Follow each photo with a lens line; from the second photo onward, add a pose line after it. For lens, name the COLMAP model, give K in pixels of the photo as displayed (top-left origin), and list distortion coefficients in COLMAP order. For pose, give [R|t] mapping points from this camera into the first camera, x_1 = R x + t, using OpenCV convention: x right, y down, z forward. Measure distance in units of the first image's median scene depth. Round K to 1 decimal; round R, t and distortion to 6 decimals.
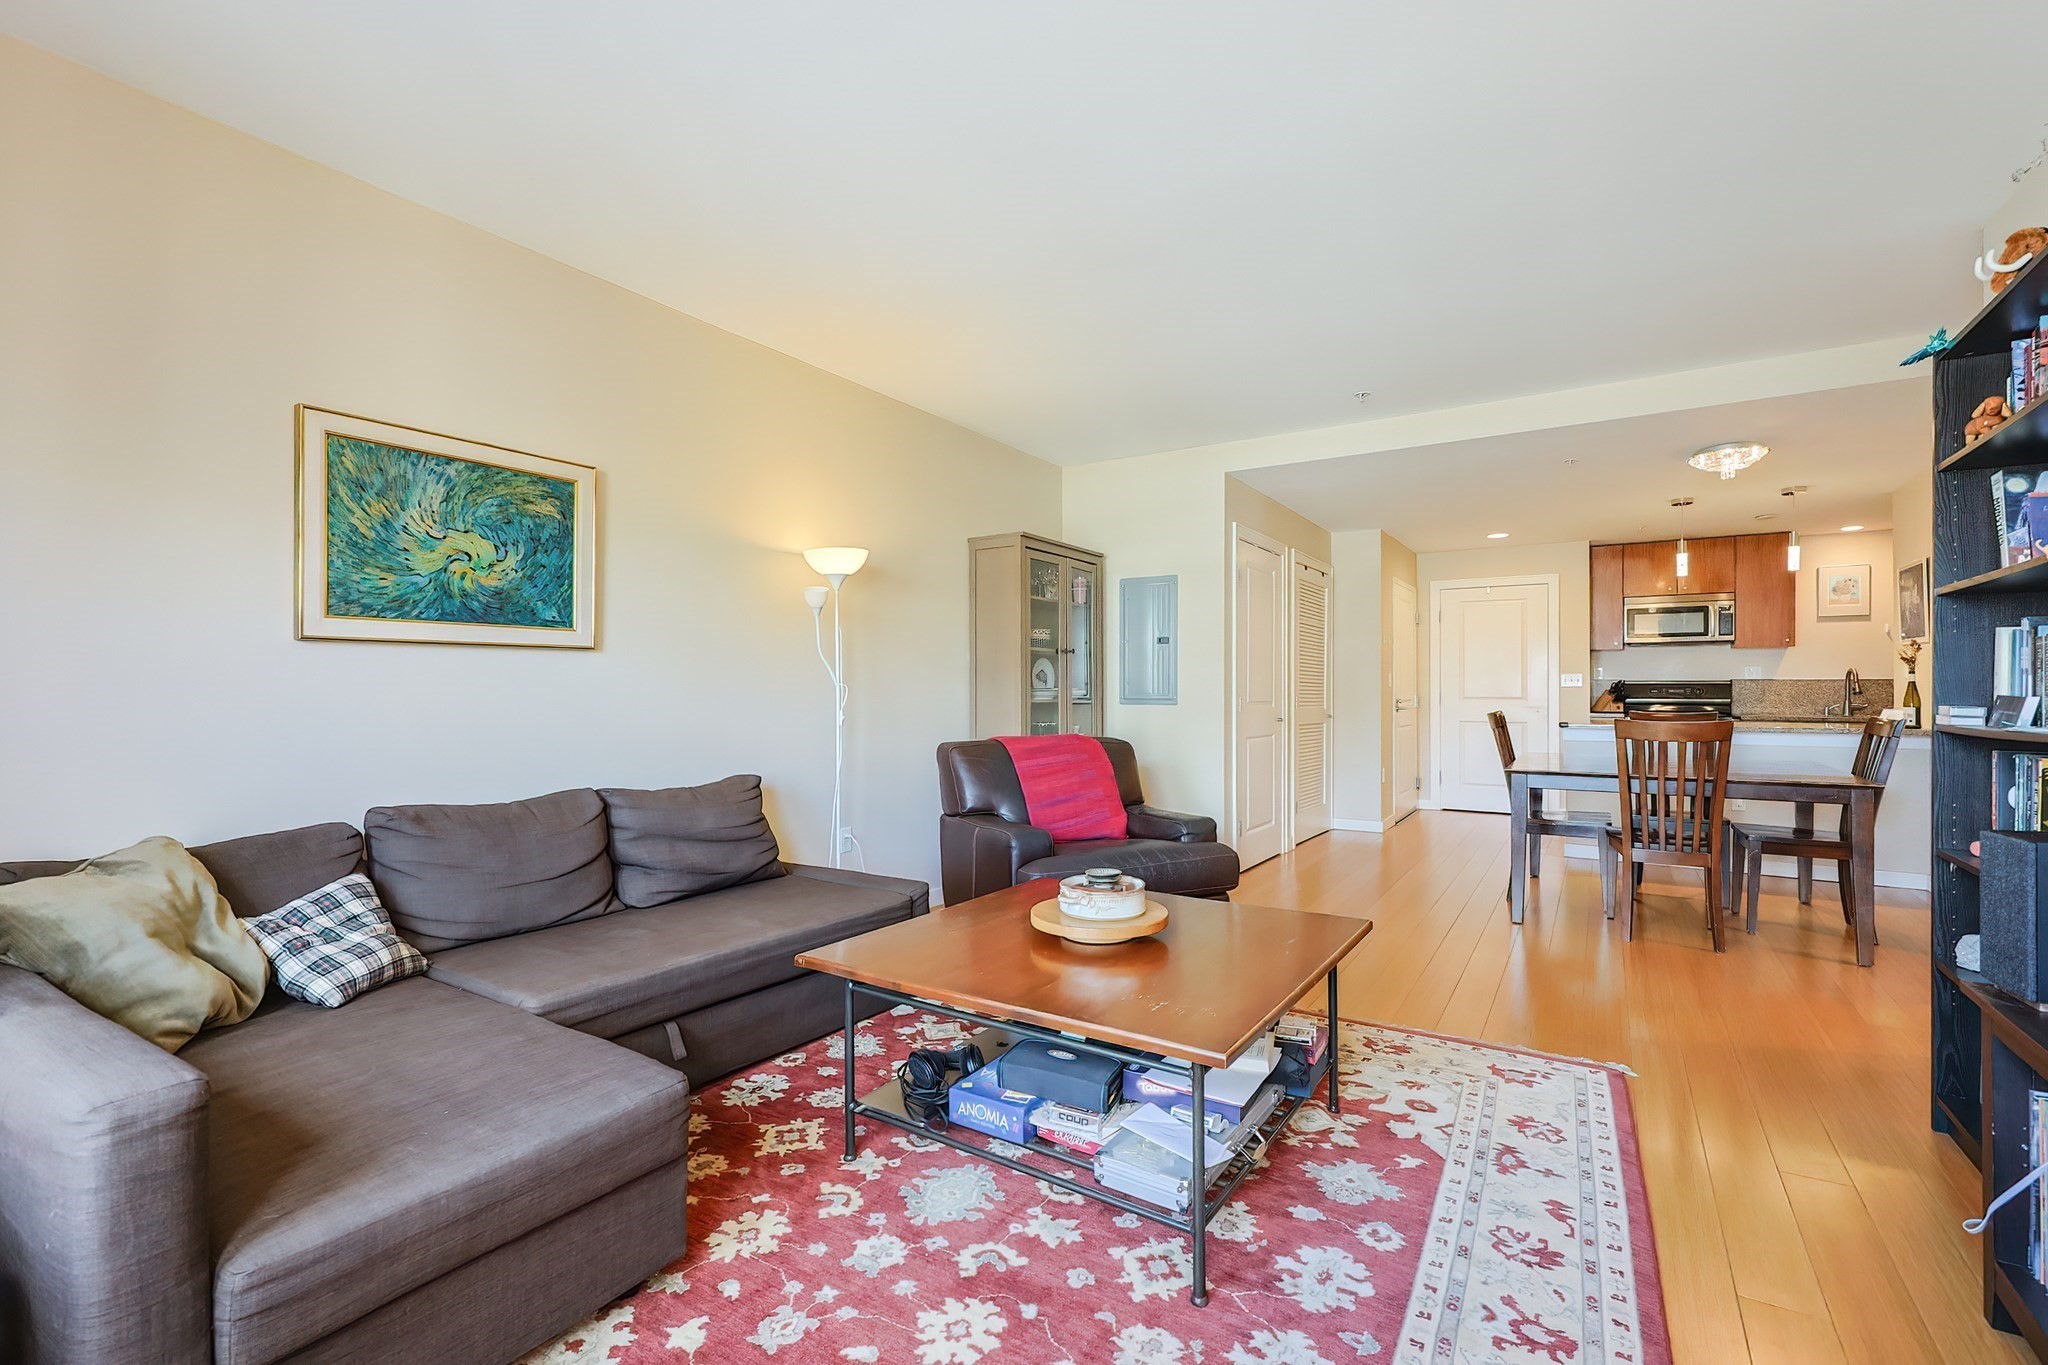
lens RADIAL K [[884.5, 0, 1034.4], [0, 884.5, 687.3], [0, 0, 1]] dist [0.000330, -0.000192]
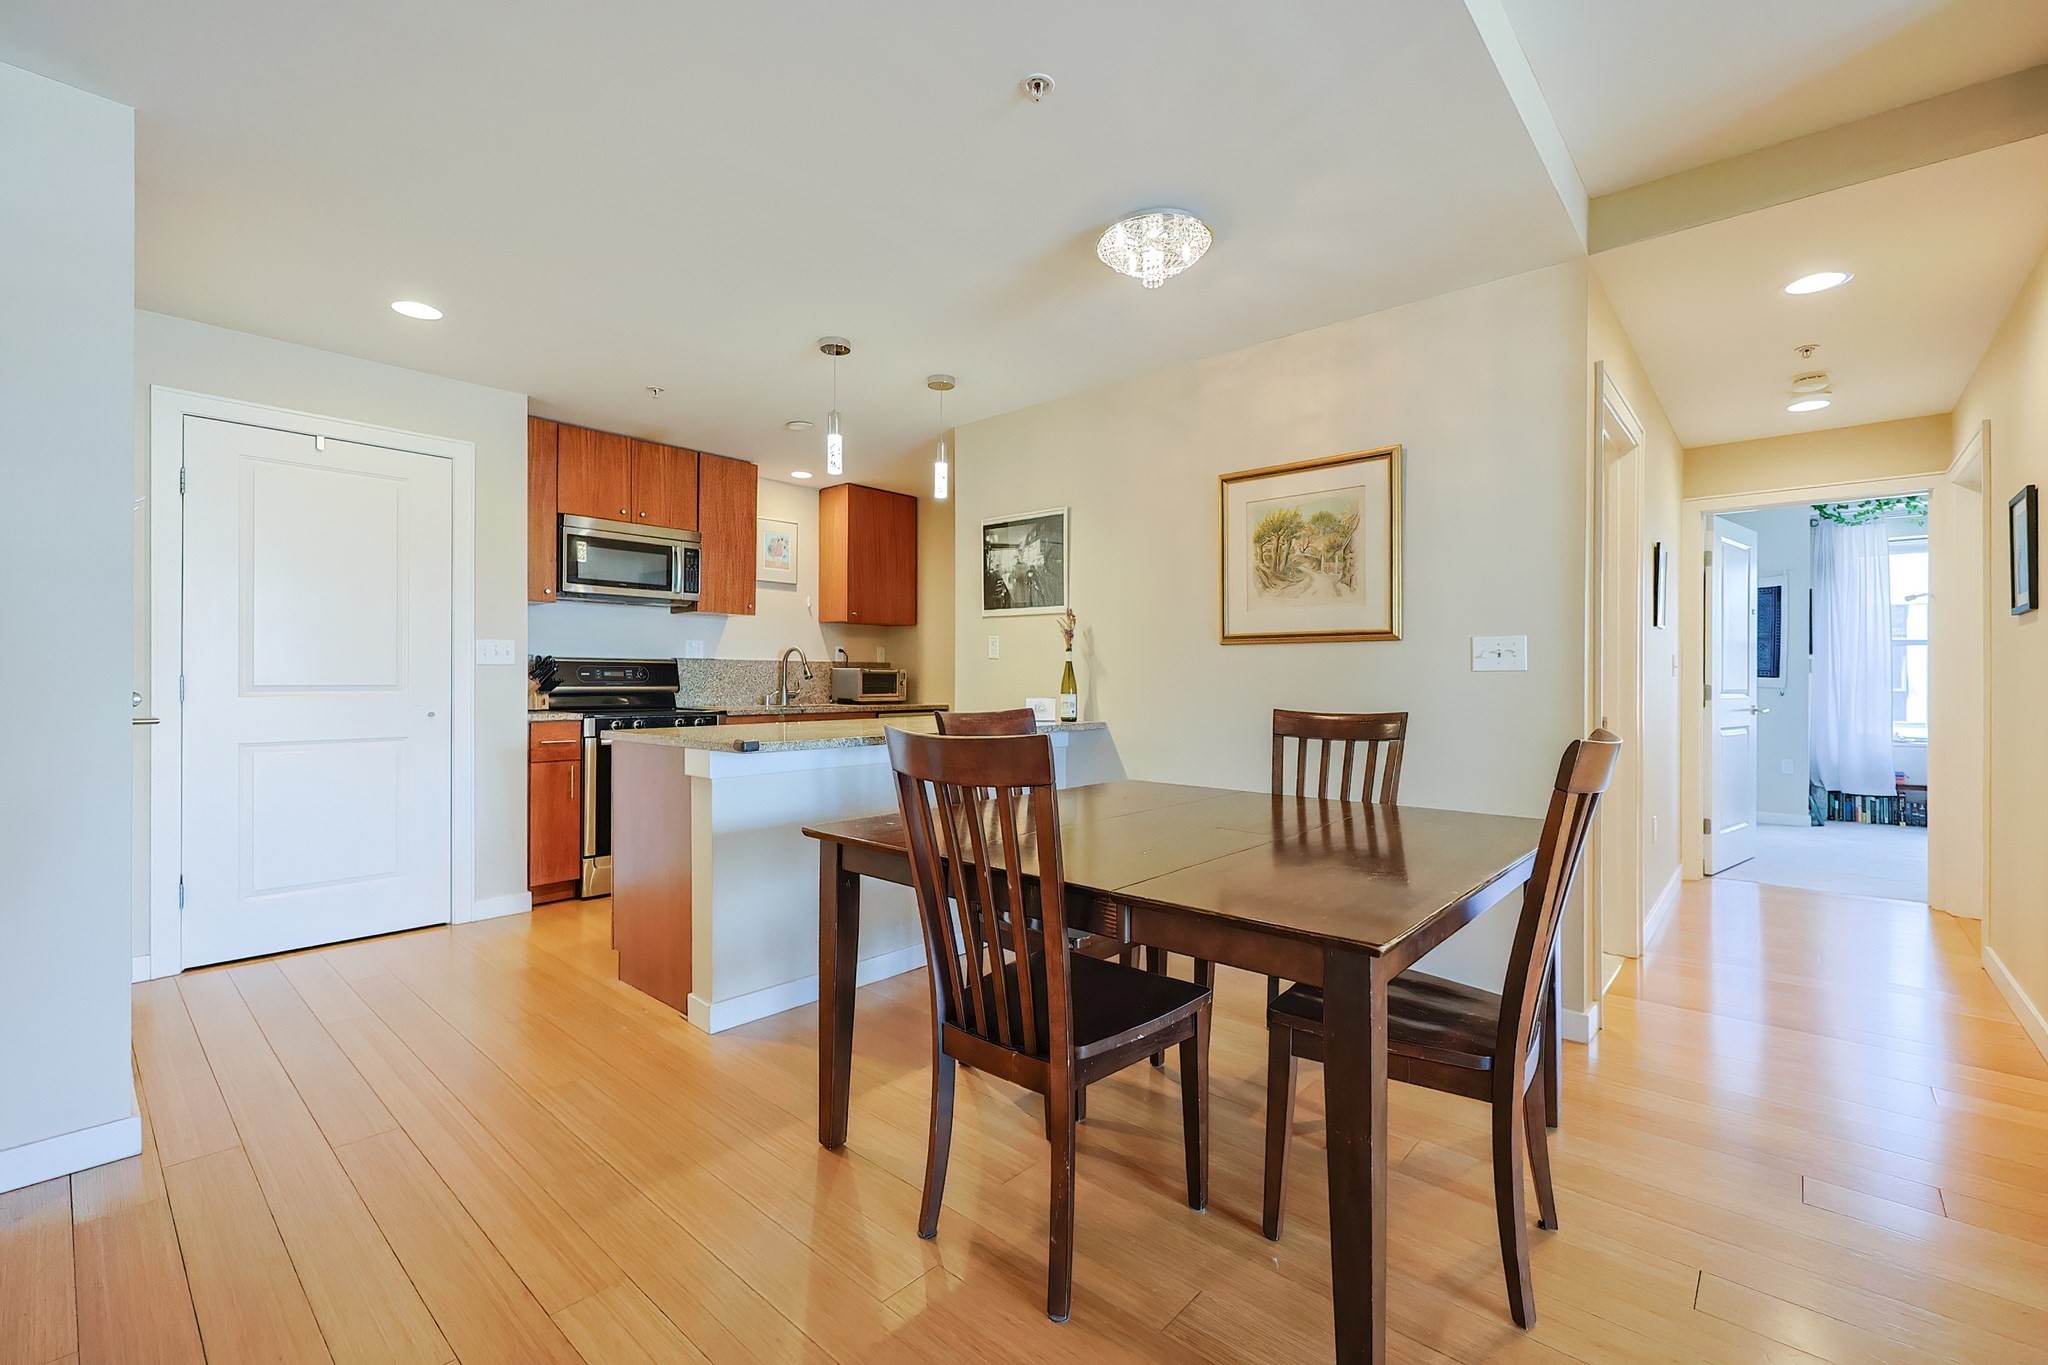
lens RADIAL K [[886.5, 0, 1024.0], [0, 886.5, 682.5], [0, 0, 1]] dist [-0.013028, 0.000290]
pose [[0.166294, -0.003904, 0.986069, 0.299691], [-0.005989, 0.999970, 0.004969, 0.012982], [-0.986058, -0.006732, 0.166265, 1.328841]]
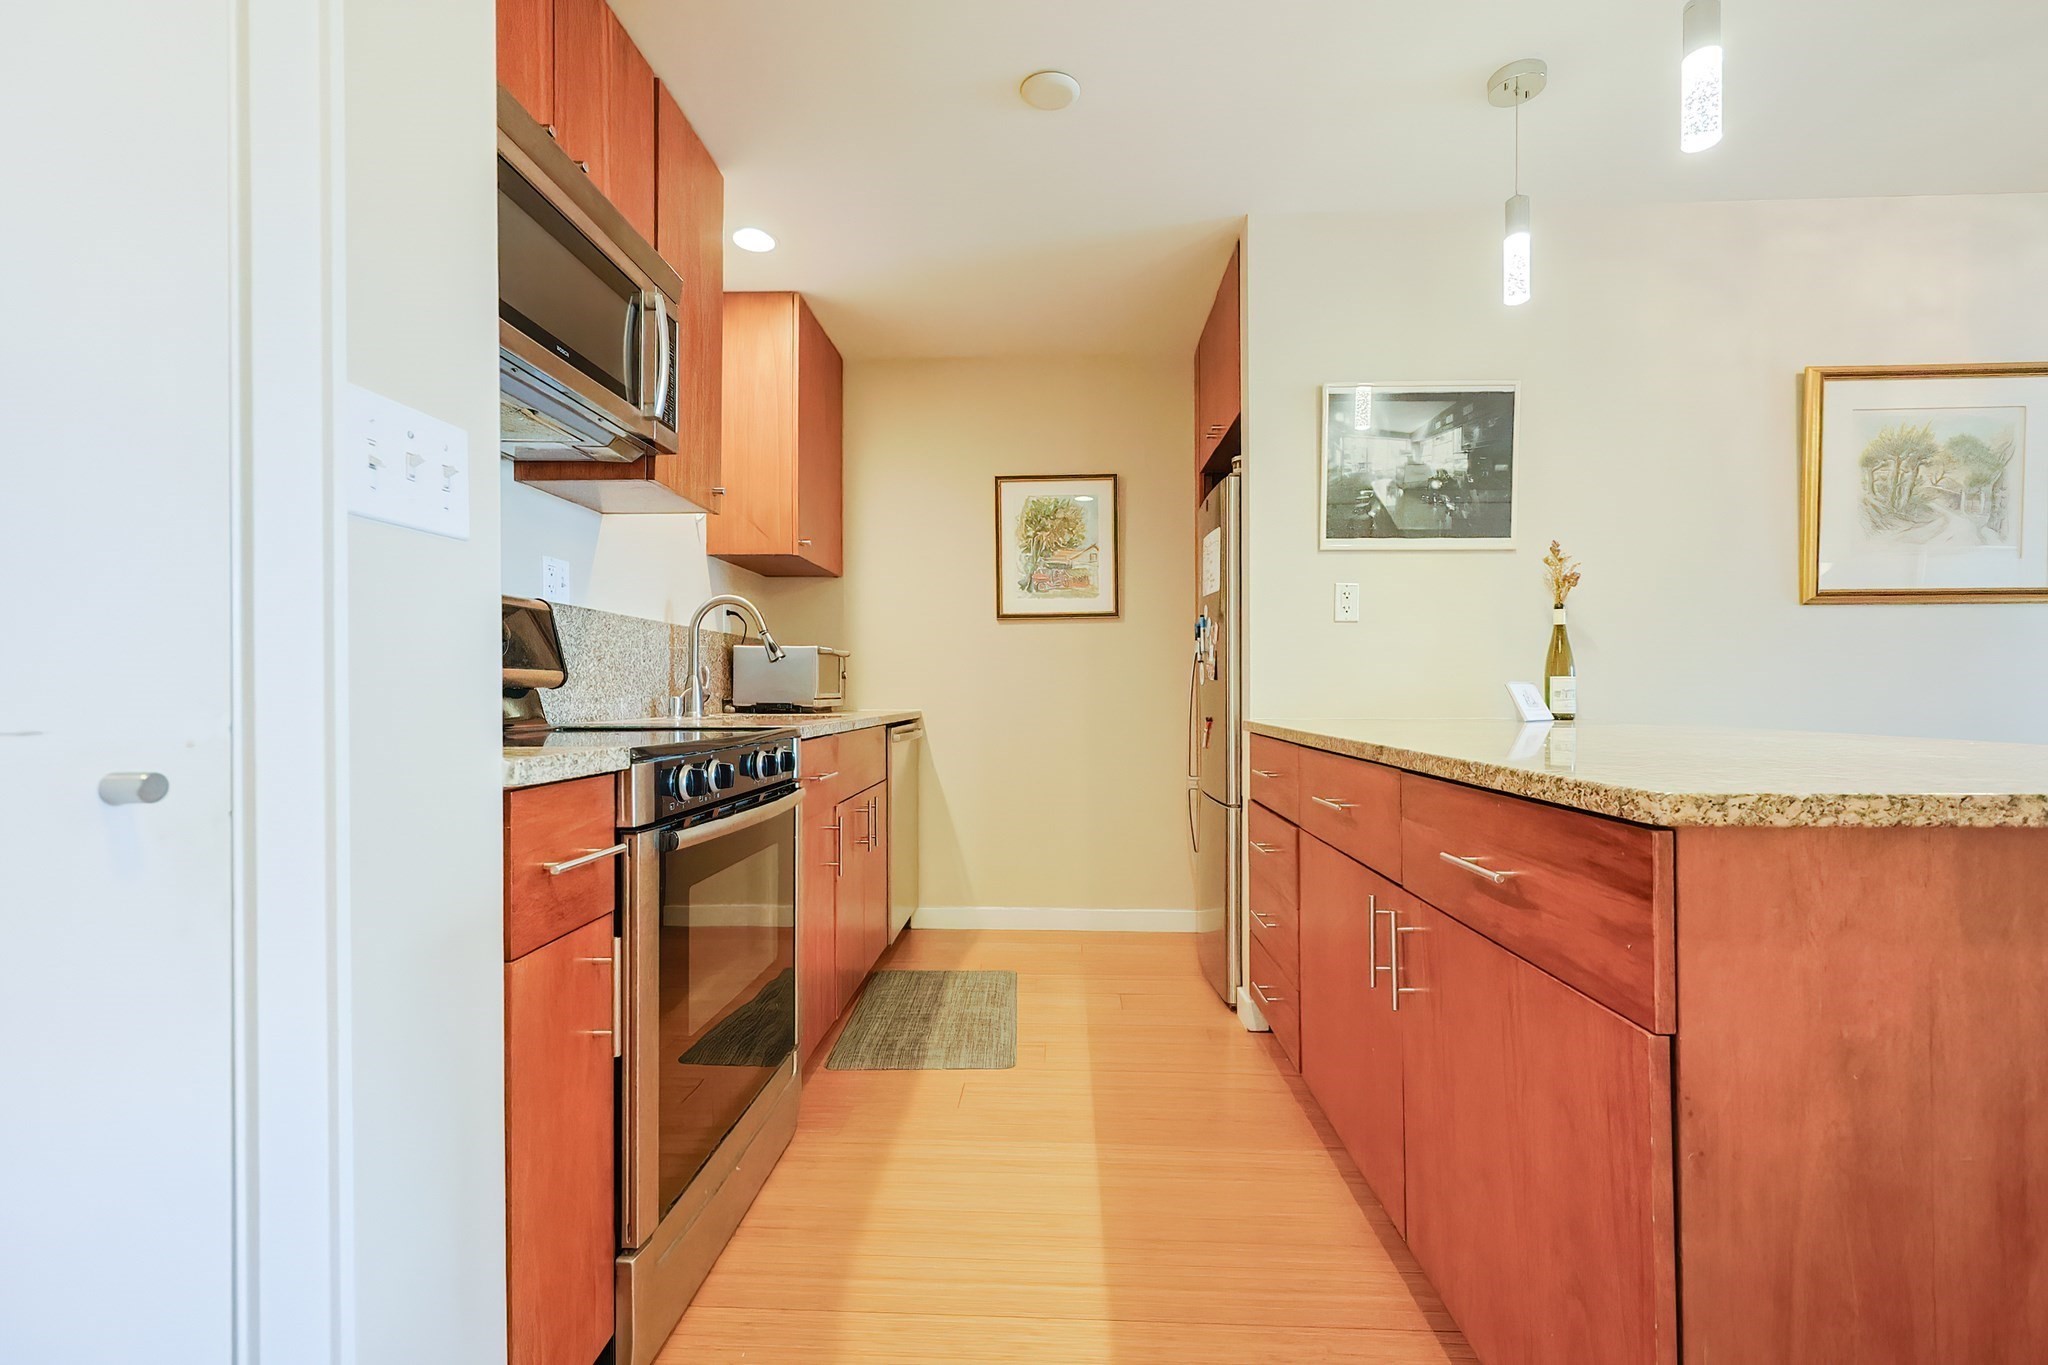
lens RADIAL K [[874.1, 0, 1024.0], [0, 874.1, 682.5], [0, 0, 1]] dist [0.001956, 0.000347]
pose [[-0.506619, 0.011180, 0.862098, 1.057268], [0.001330, 0.999925, -0.012186, 0.045731], [-0.862169, -0.005027, -0.506596, 2.204520]]
